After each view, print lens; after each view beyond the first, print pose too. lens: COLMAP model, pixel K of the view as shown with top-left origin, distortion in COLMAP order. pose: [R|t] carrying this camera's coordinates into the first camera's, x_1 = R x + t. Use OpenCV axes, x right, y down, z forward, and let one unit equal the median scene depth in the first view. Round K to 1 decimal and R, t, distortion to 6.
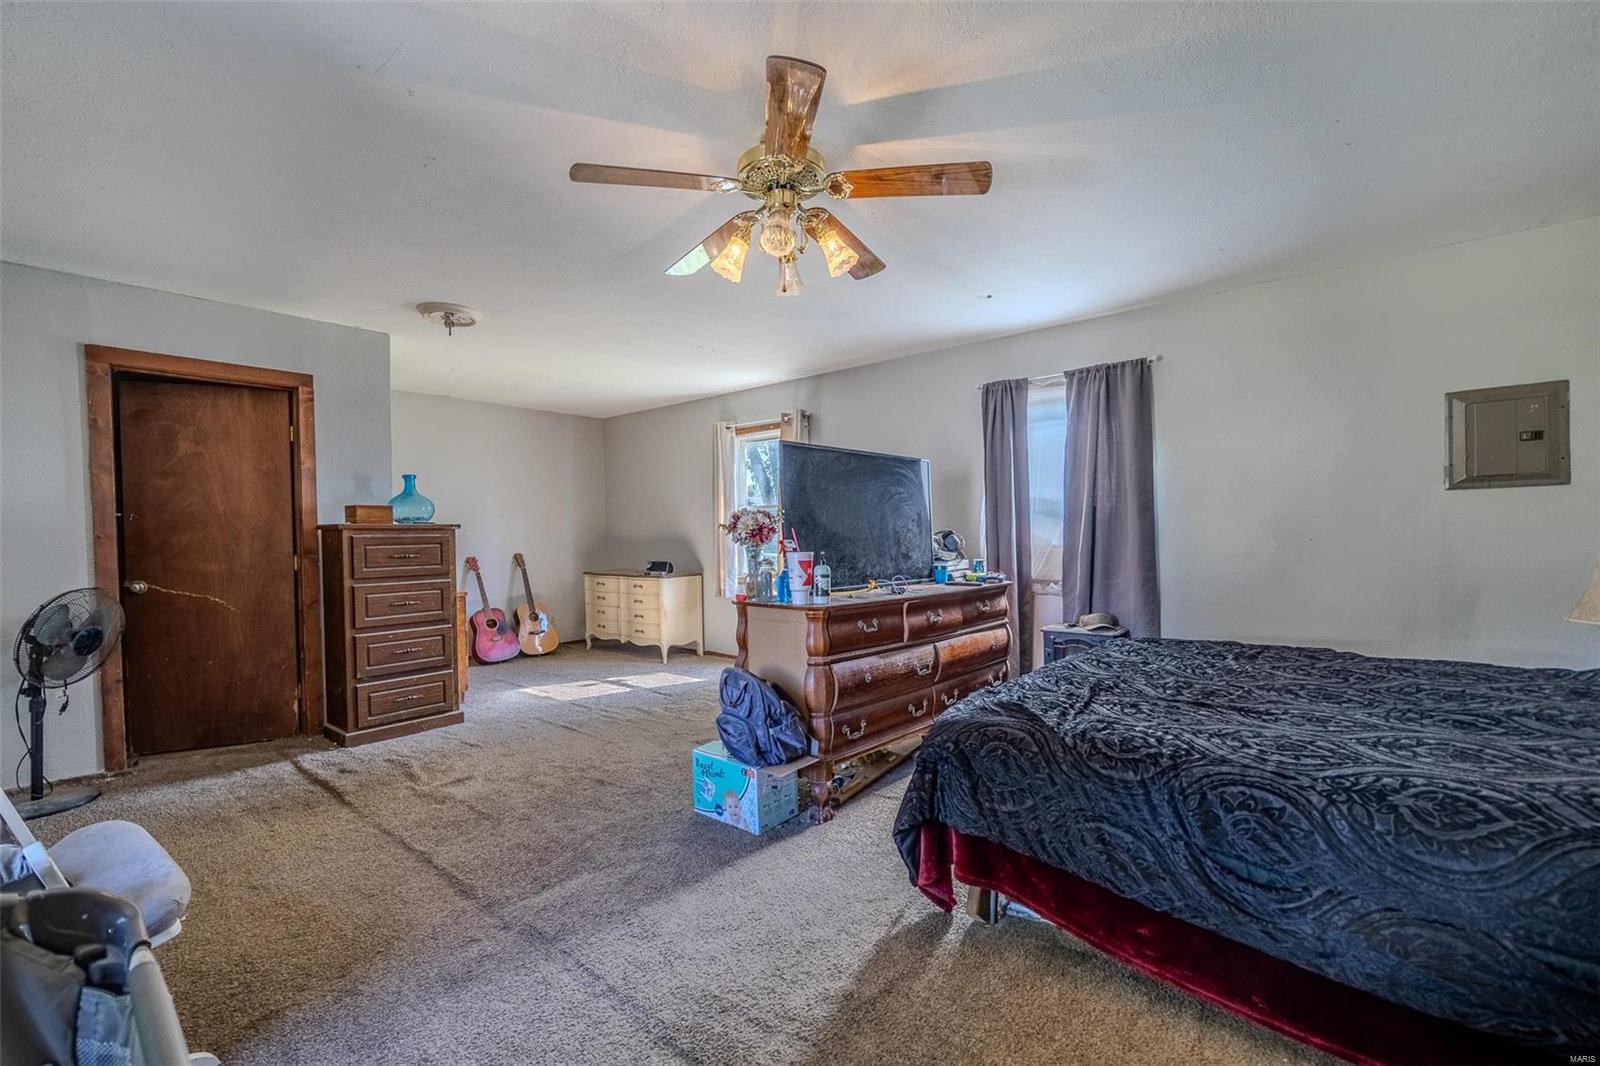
lens RADIAL K [[650.5, 0, 802.3], [0, 650.5, 536.8], [0, 0, 1]] dist [0.001016, -0.000238]
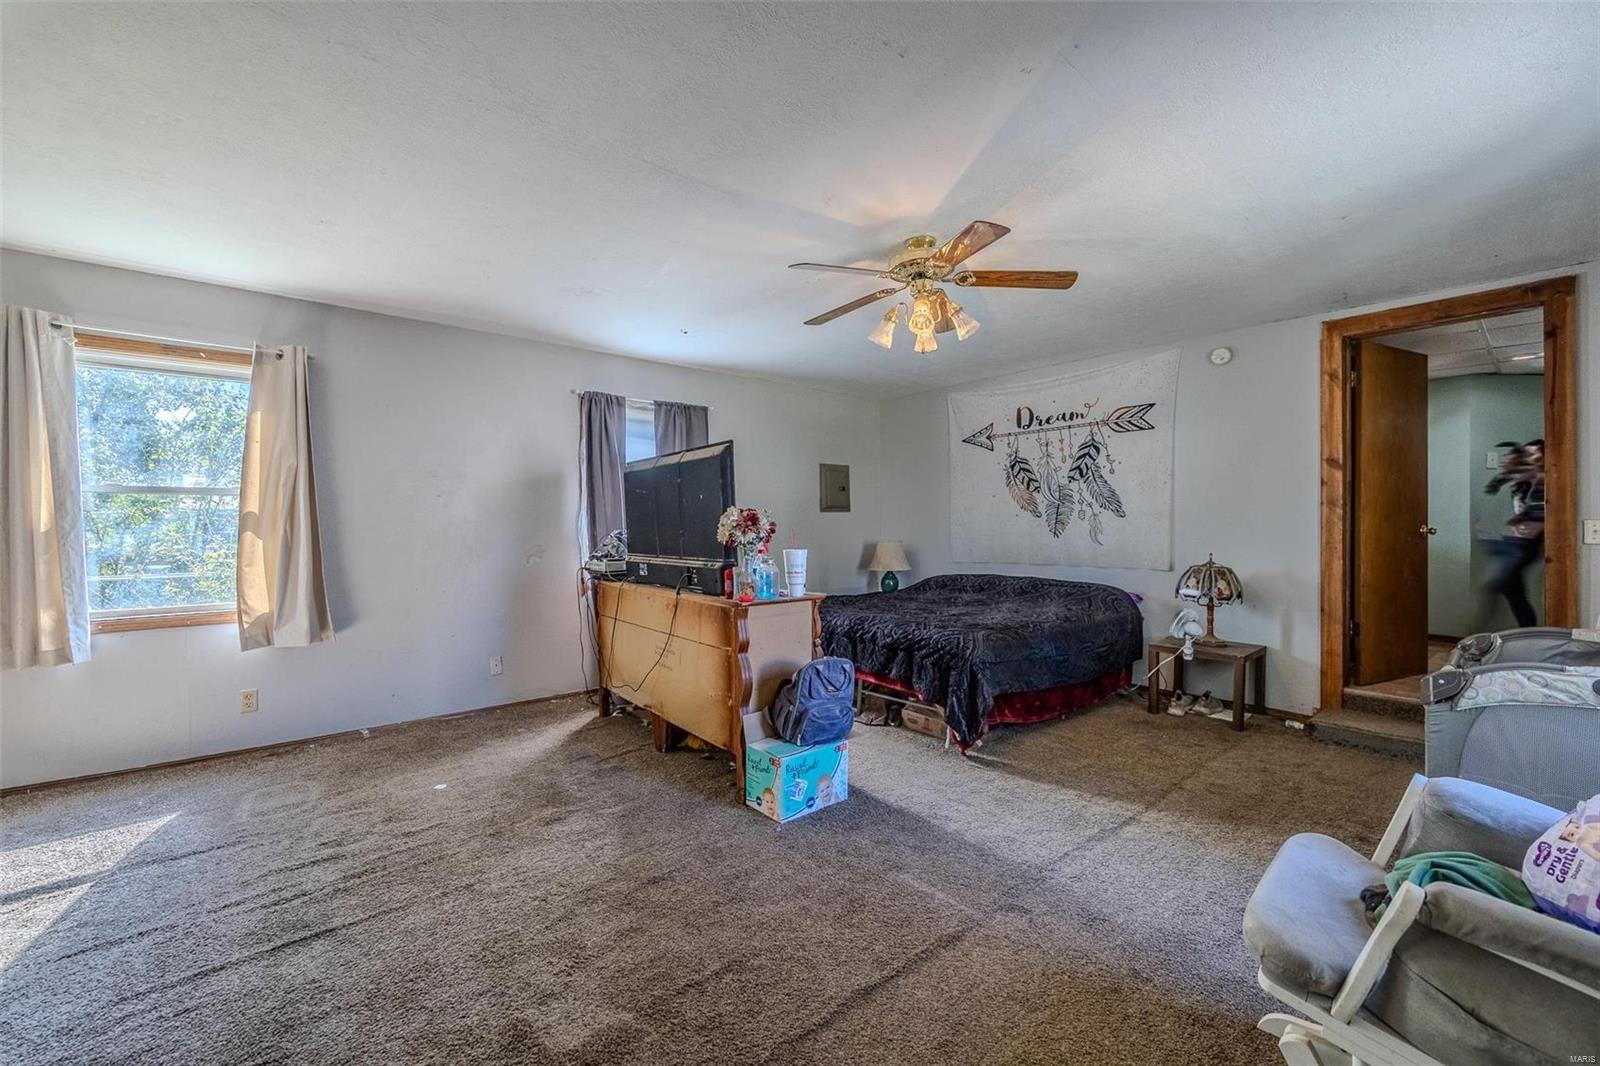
lens RADIAL K [[628.8, 0, 798.6], [0, 628.8, 528.2], [0, 0, 1]] dist [0.001169, 0.000034]
pose [[0.204815, 0.009229, 0.978757, -0.931924], [0.010062, 0.999883, -0.011533, -0.000709], [-0.978749, 0.012210, 0.204698, 0.683070]]
